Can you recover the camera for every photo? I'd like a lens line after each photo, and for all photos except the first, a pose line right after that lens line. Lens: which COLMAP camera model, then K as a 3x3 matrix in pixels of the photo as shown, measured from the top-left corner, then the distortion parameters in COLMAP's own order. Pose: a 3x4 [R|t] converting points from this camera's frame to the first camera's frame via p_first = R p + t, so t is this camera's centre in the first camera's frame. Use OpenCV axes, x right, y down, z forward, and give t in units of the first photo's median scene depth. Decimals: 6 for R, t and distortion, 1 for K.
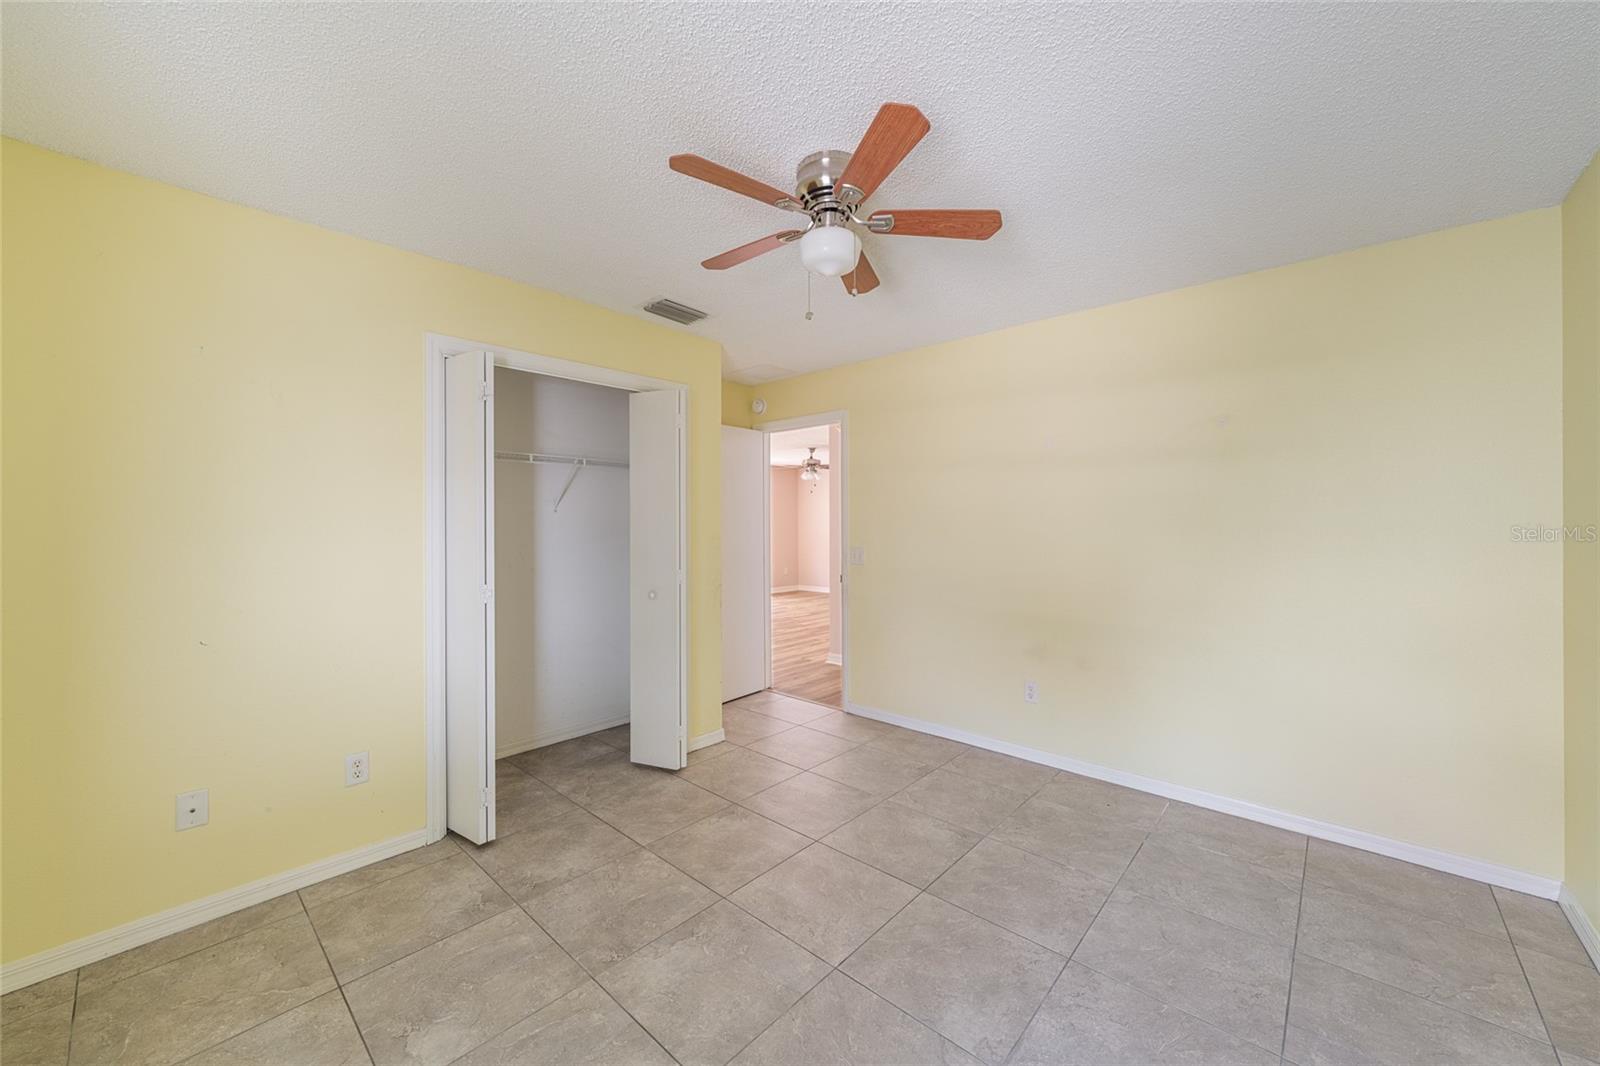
lens RADIAL K [[627.8, 0, 797.0], [0, 627.8, 528.6], [0, 0, 1]] dist [-0.001950, 0.000530]
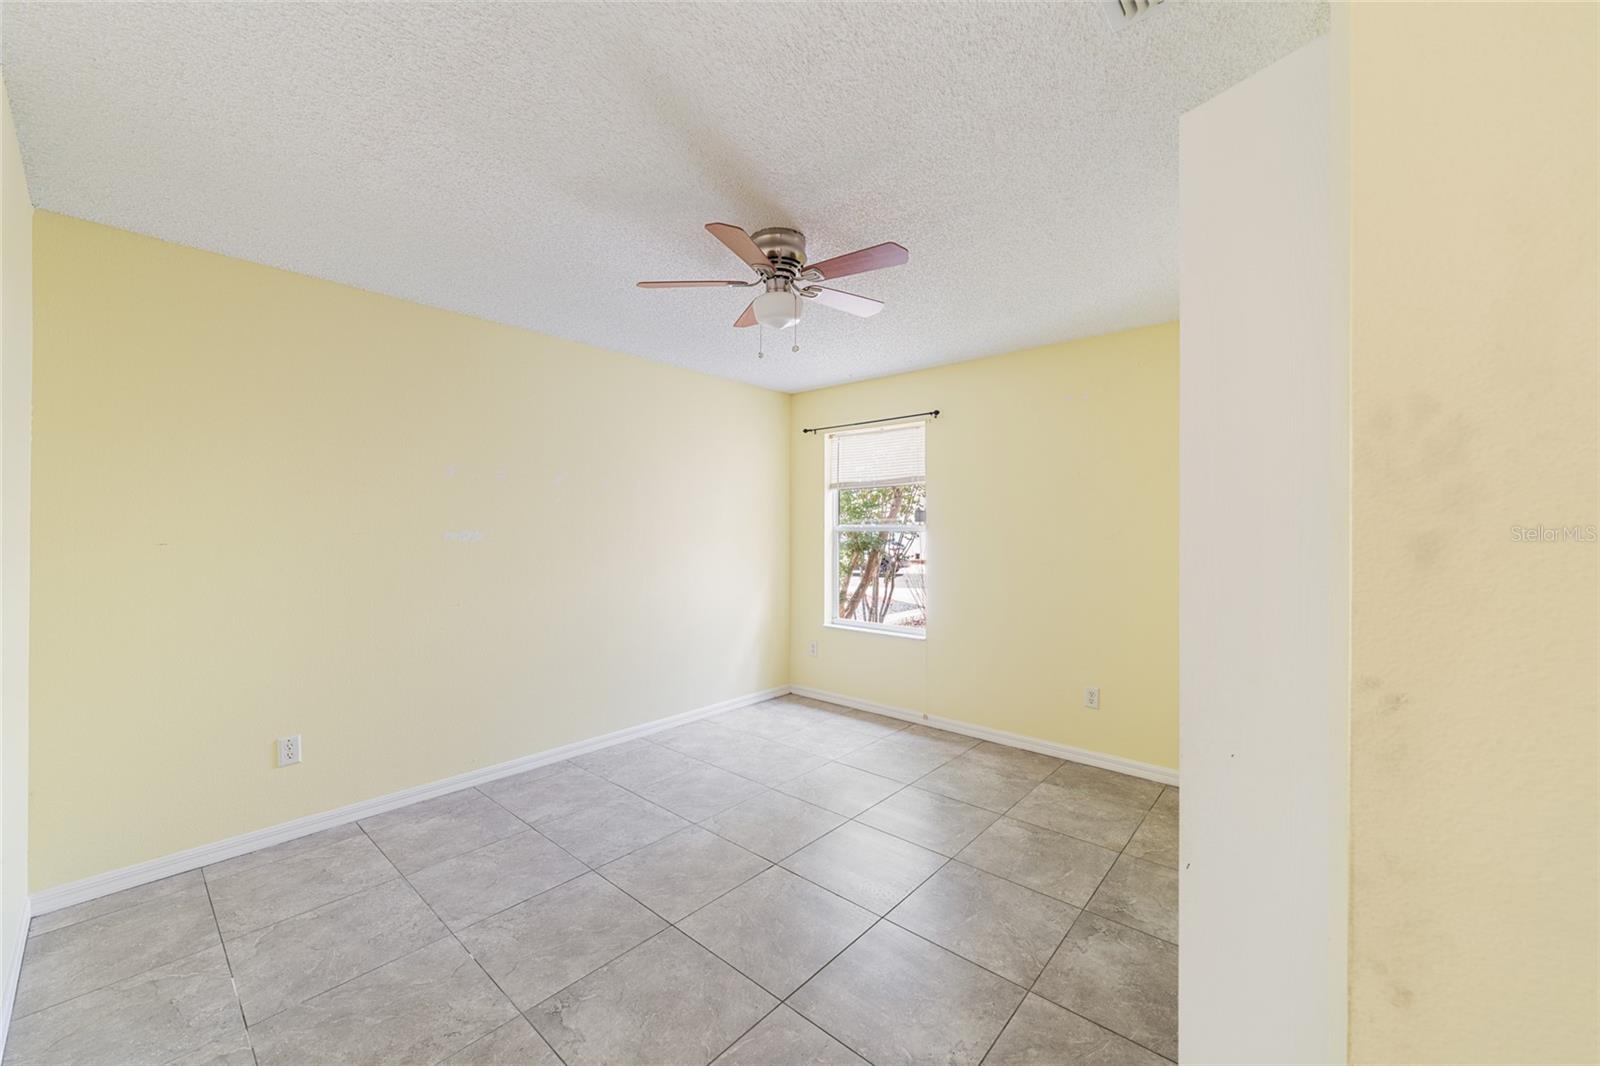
lens RADIAL K [[627.8, 0, 802.2], [0, 627.8, 528.8], [0, 0, 1]] dist [-0.001950, 0.000530]
pose [[-0.999746, 0.000123, -0.022545, 0.029403], [-0.000077, 0.999961, 0.008876, -0.021012], [0.022545, 0.008876, -0.999706, 1.939622]]
